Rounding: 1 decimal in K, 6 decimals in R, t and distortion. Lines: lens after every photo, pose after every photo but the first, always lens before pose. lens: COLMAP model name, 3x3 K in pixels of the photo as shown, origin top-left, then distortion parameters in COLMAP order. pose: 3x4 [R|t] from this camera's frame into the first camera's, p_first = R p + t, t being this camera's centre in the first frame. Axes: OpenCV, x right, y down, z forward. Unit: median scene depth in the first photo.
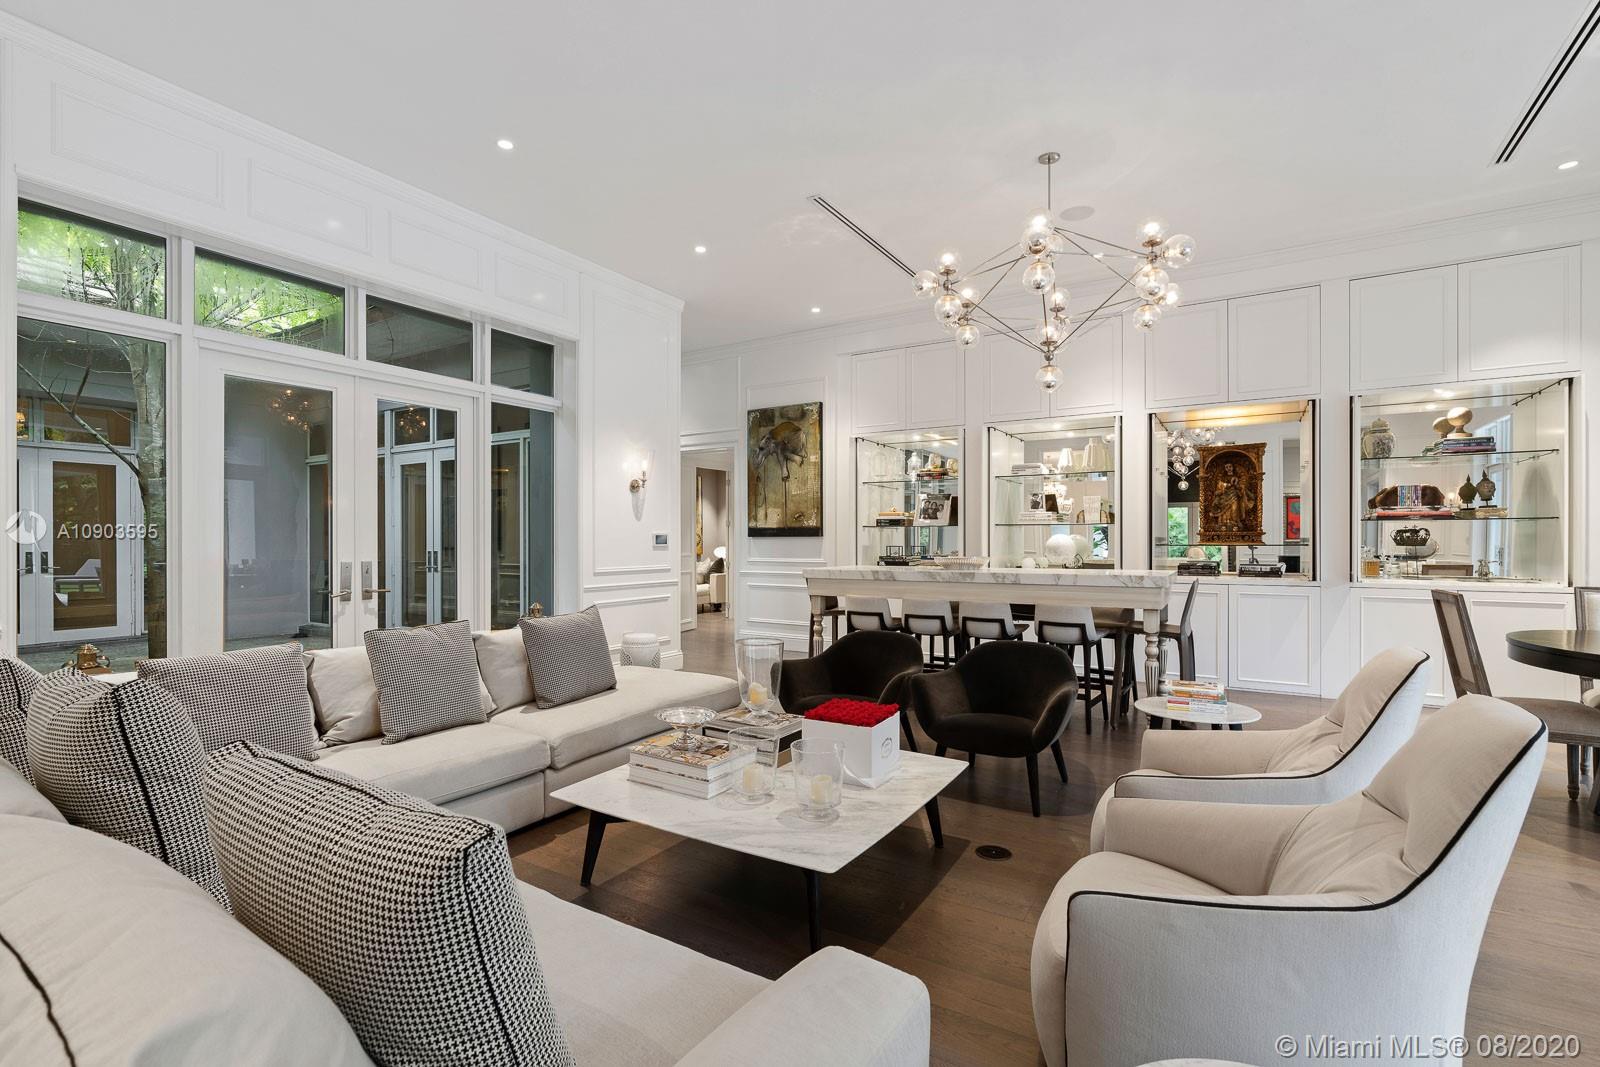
lens RADIAL K [[723.9, 0, 801.0], [0, 723.9, 542.4], [0, 0, 1]] dist [-0.004401, 0.002237]
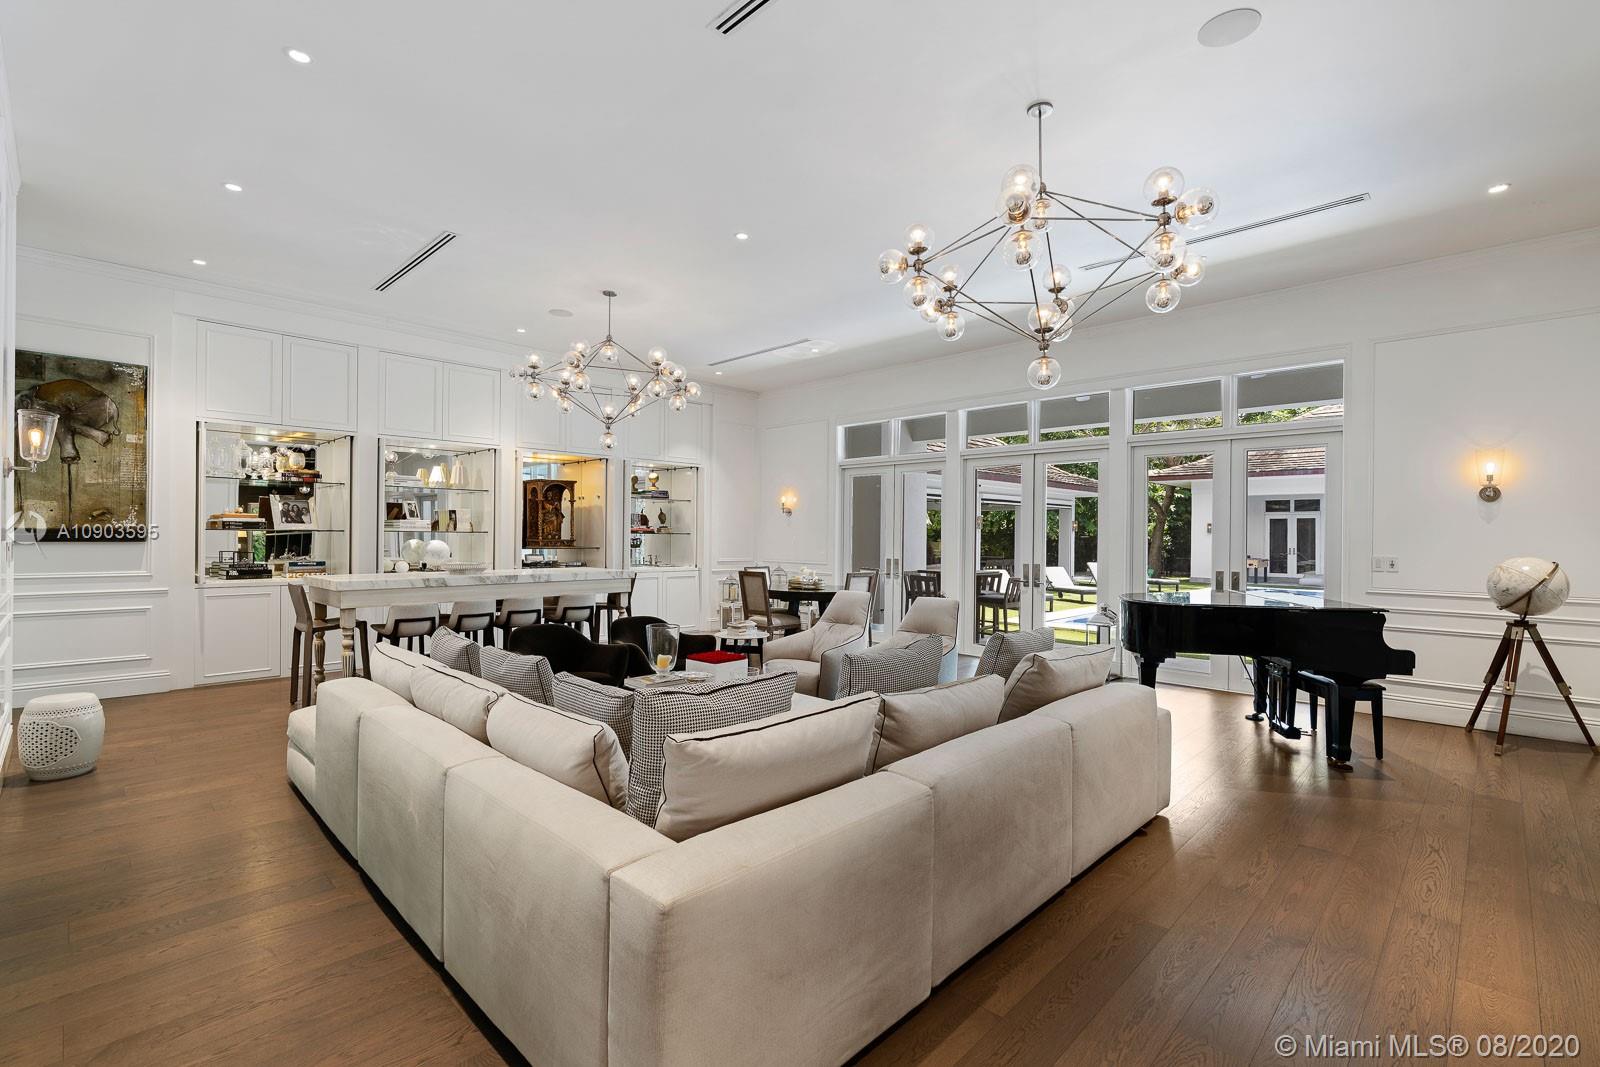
lens RADIAL K [[723.9, 0, 801.8], [0, 723.9, 529.7], [0, 0, 1]] dist [-0.004401, 0.002237]
pose [[0.216065, 0.009588, 0.976332, -0.565178], [-0.005576, 0.999948, -0.008586, -0.018518], [-0.976363, -0.003589, 0.216108, 0.156904]]
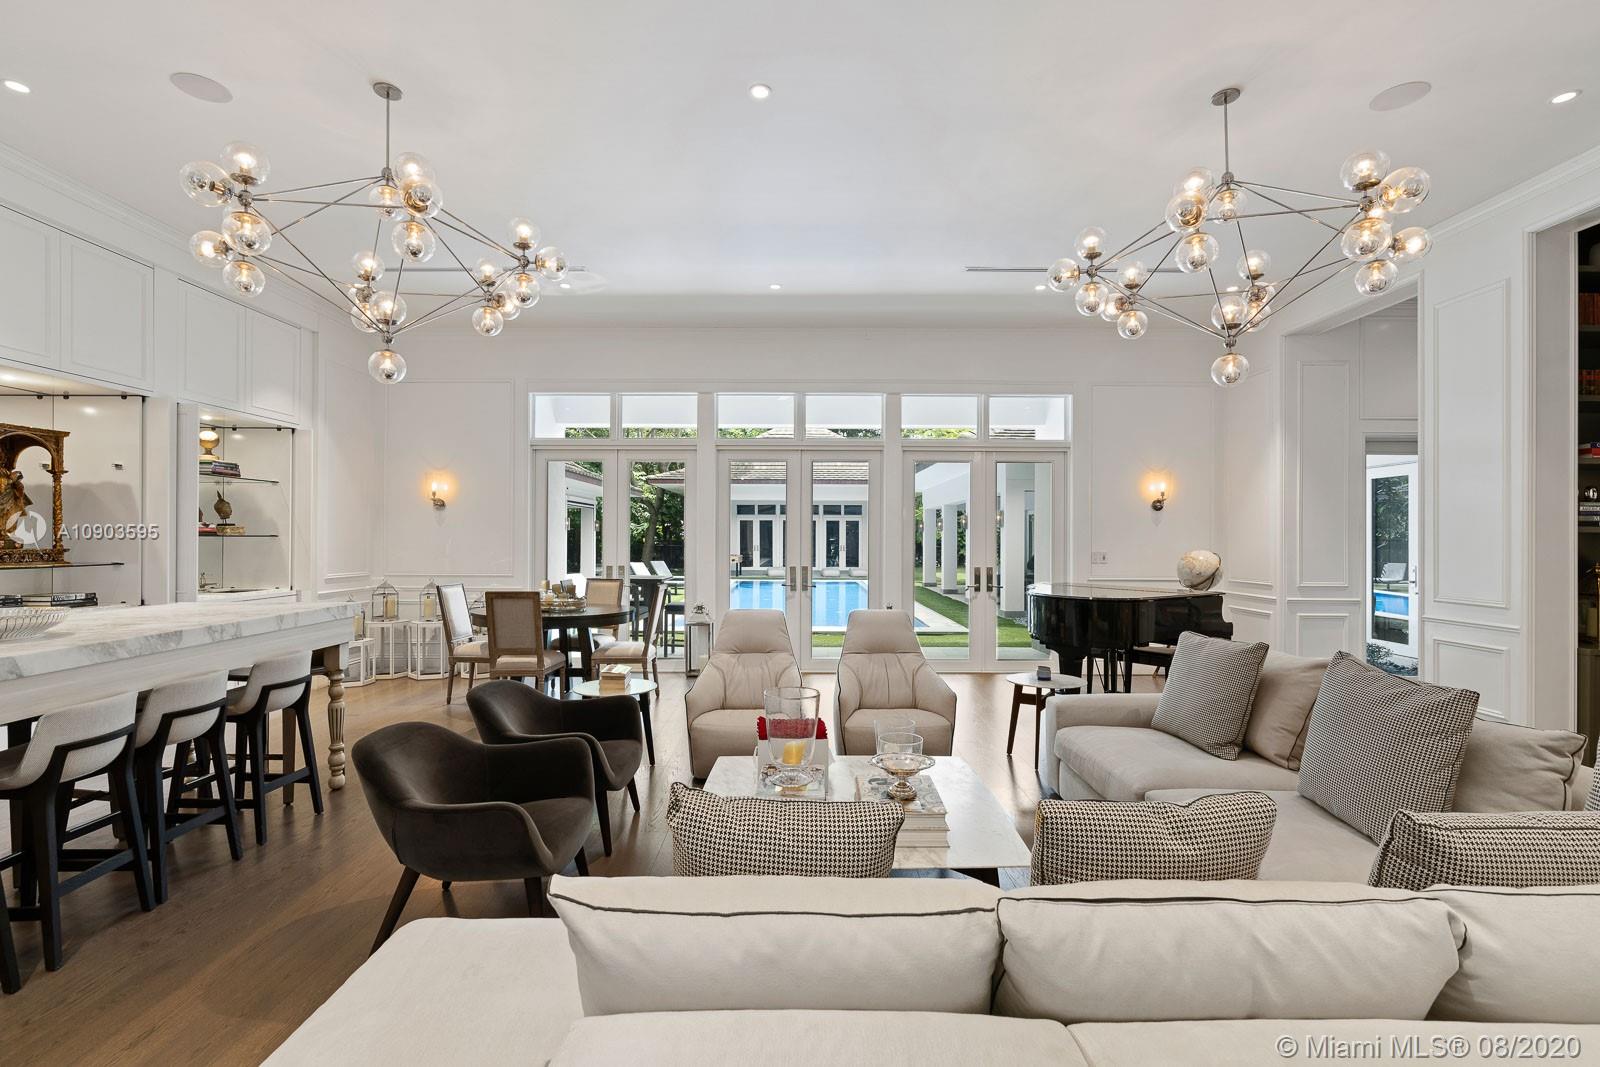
lens RADIAL K [[723.9, 0, 808.9], [0, 723.9, 530.9], [0, 0, 1]] dist [-0.004401, 0.002237]
pose [[-0.538518, 0.007941, 0.842576, -0.322192], [0.000738, 0.999960, -0.008953, -0.019313], [-0.842613, -0.004200, -0.538503, 0.567062]]
